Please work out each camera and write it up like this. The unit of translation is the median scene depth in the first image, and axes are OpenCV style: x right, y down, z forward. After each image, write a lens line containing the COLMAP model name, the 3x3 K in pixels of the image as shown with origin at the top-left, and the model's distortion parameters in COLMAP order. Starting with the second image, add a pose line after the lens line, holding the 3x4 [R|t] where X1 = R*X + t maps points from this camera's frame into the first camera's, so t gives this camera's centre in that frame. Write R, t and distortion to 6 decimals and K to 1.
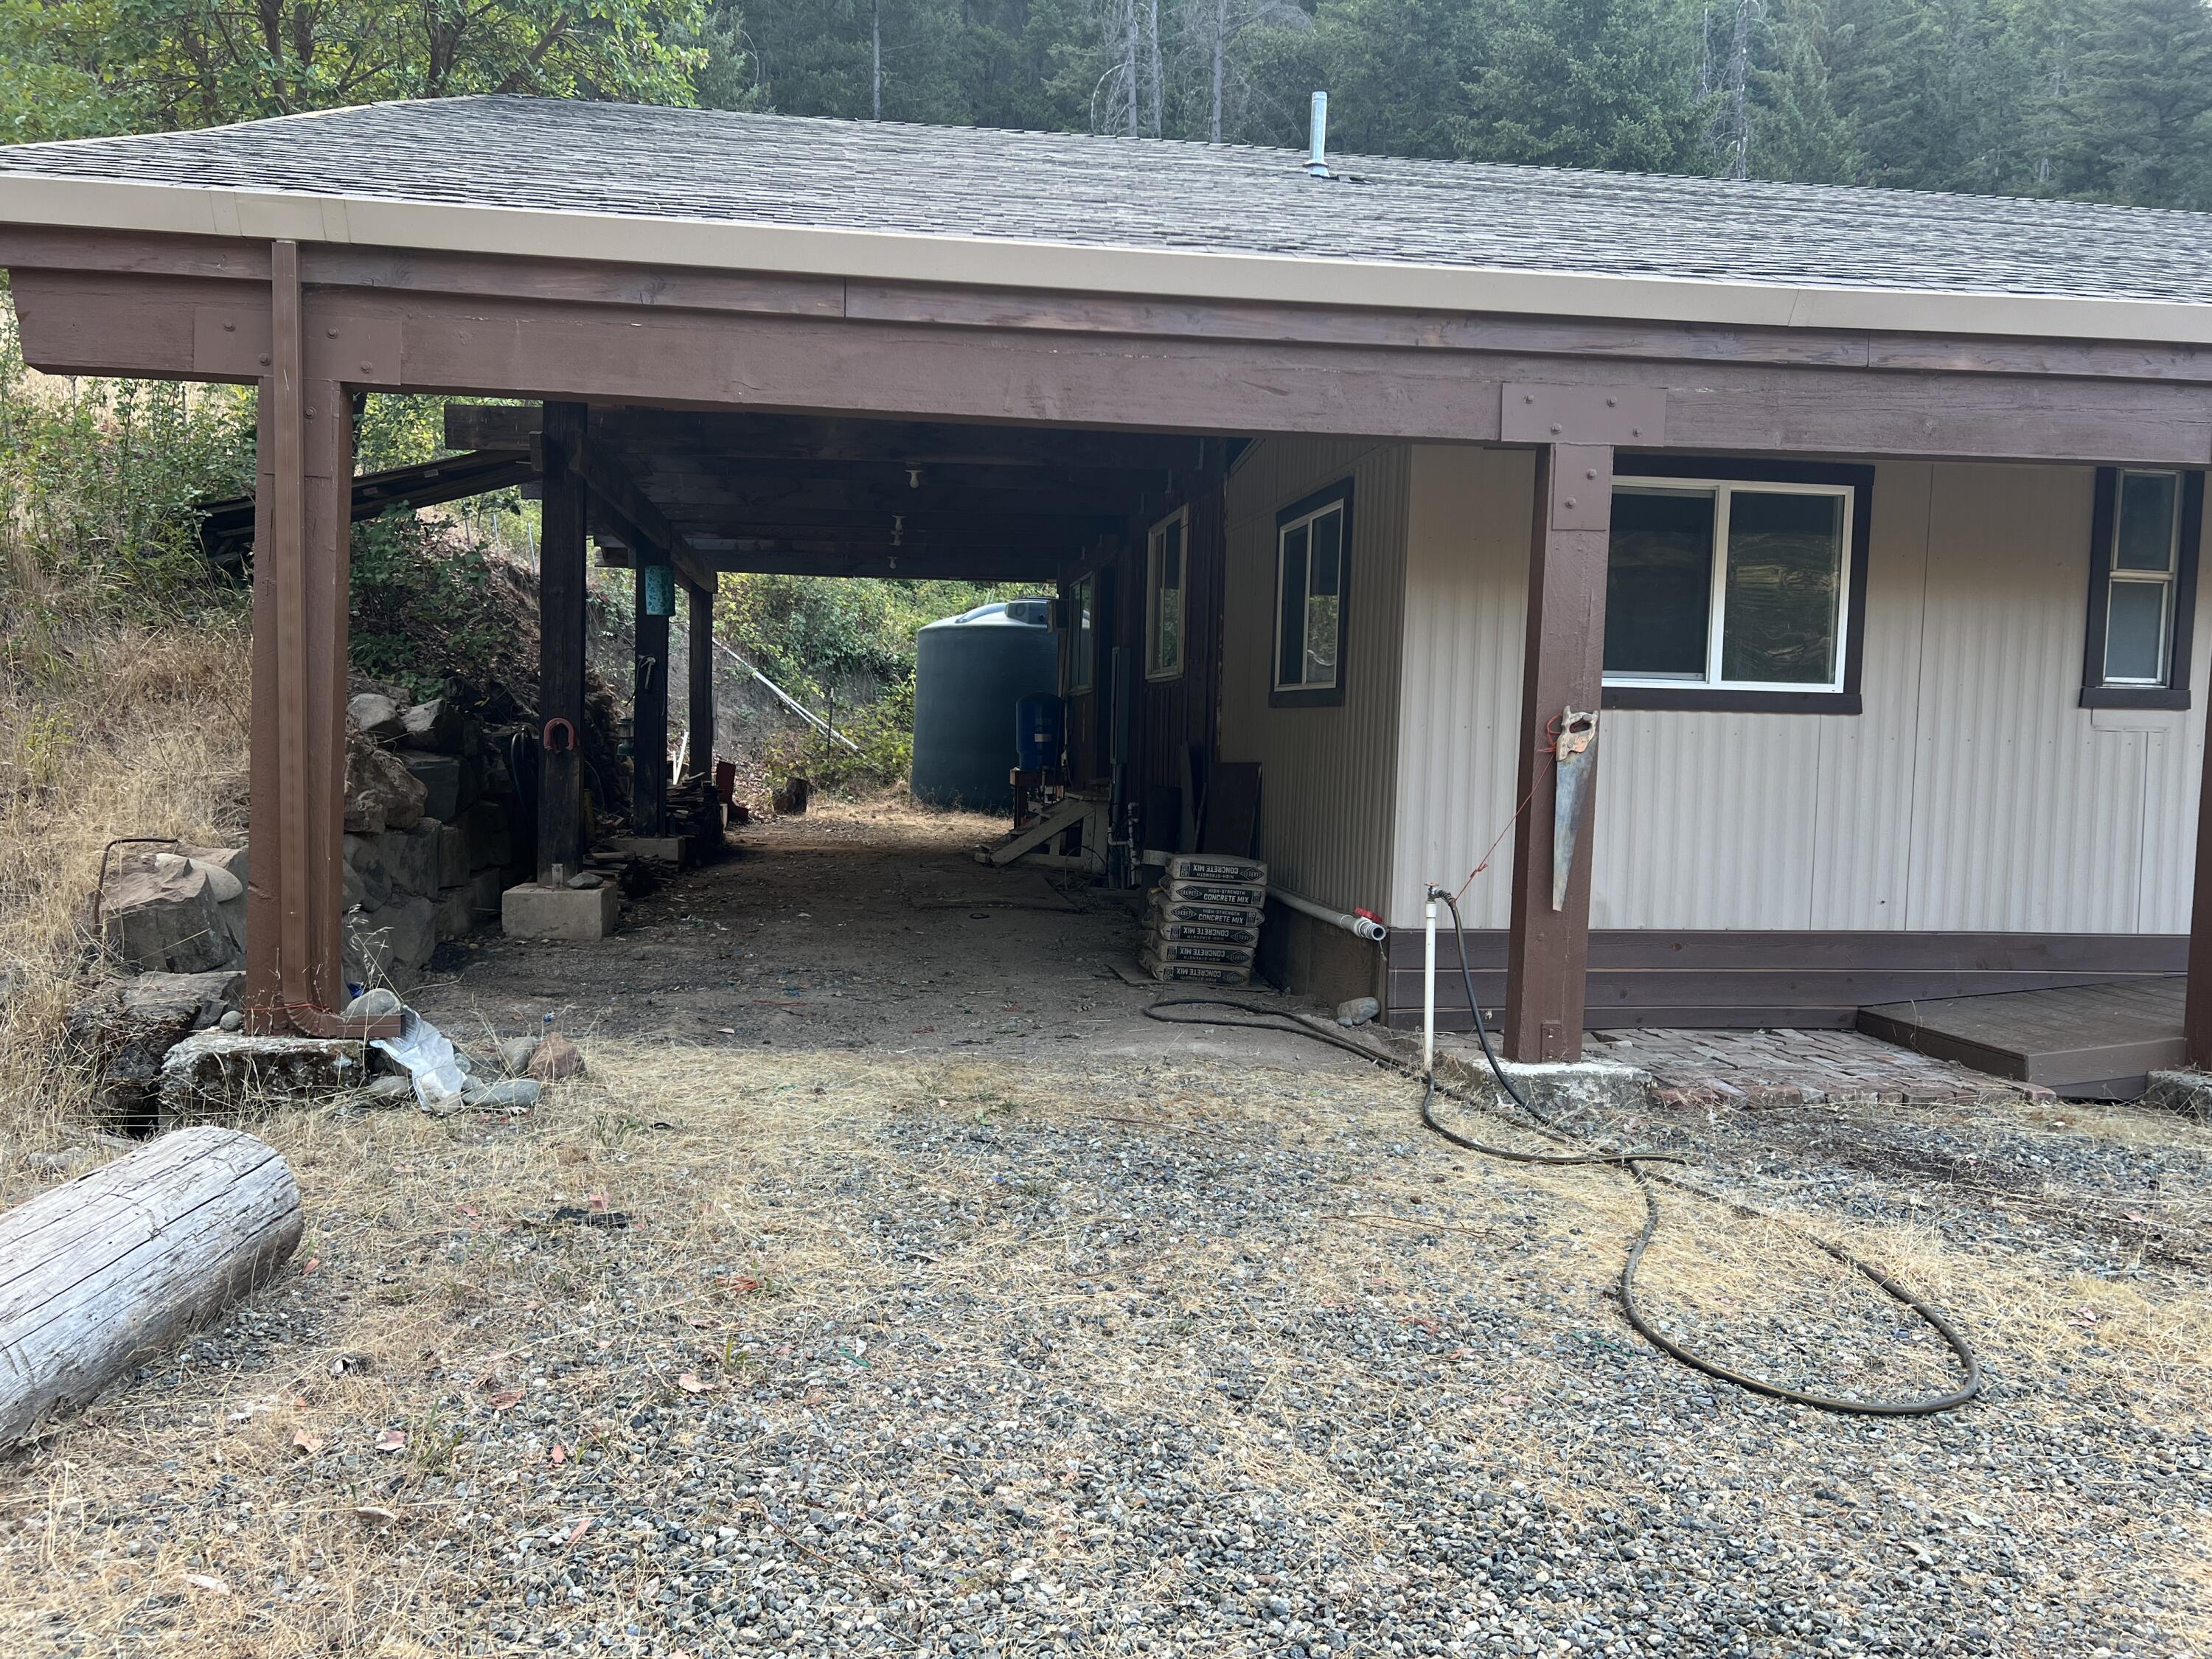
lens RADIAL K [[1666.8, 0, 1111.7], [0, 1666.8, 832.0], [0, 0, 1]] dist [0.020405, -0.016376]
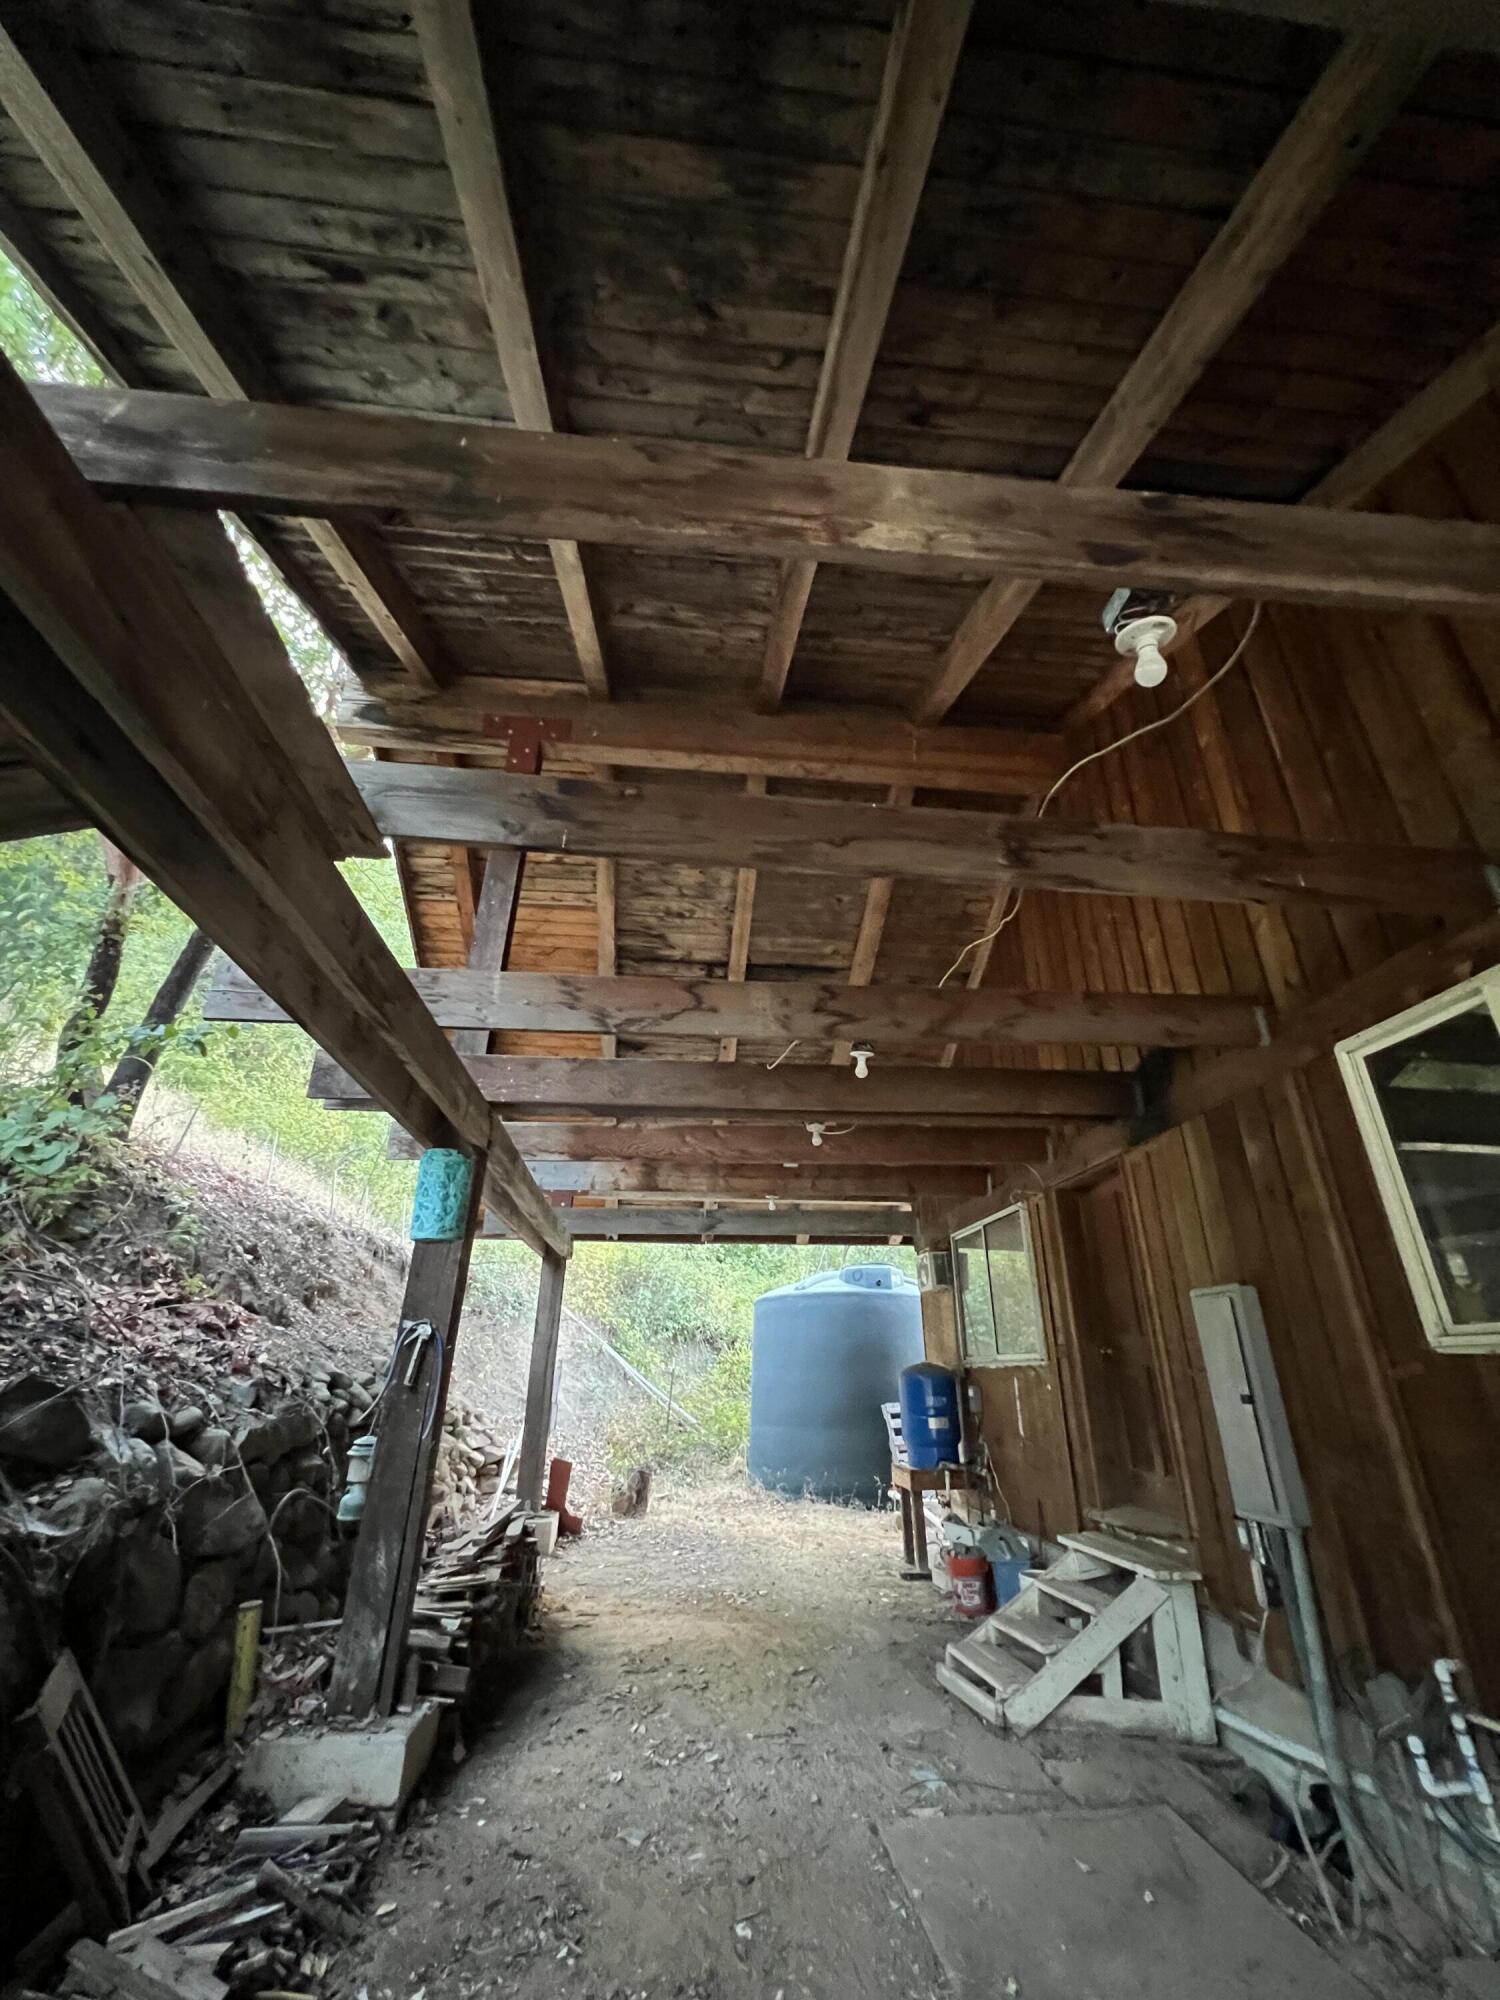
lens RADIAL K [[804.8, 0, 764.8], [0, 804.8, 983.5], [0, 0, 1]] dist [-0.002972, 0.001365]
pose [[0.999219, -0.032733, -0.022141, -0.088626], [0.017697, 0.871600, -0.489898, -0.041838], [0.035334, 0.489124, 0.871498, 0.425010]]
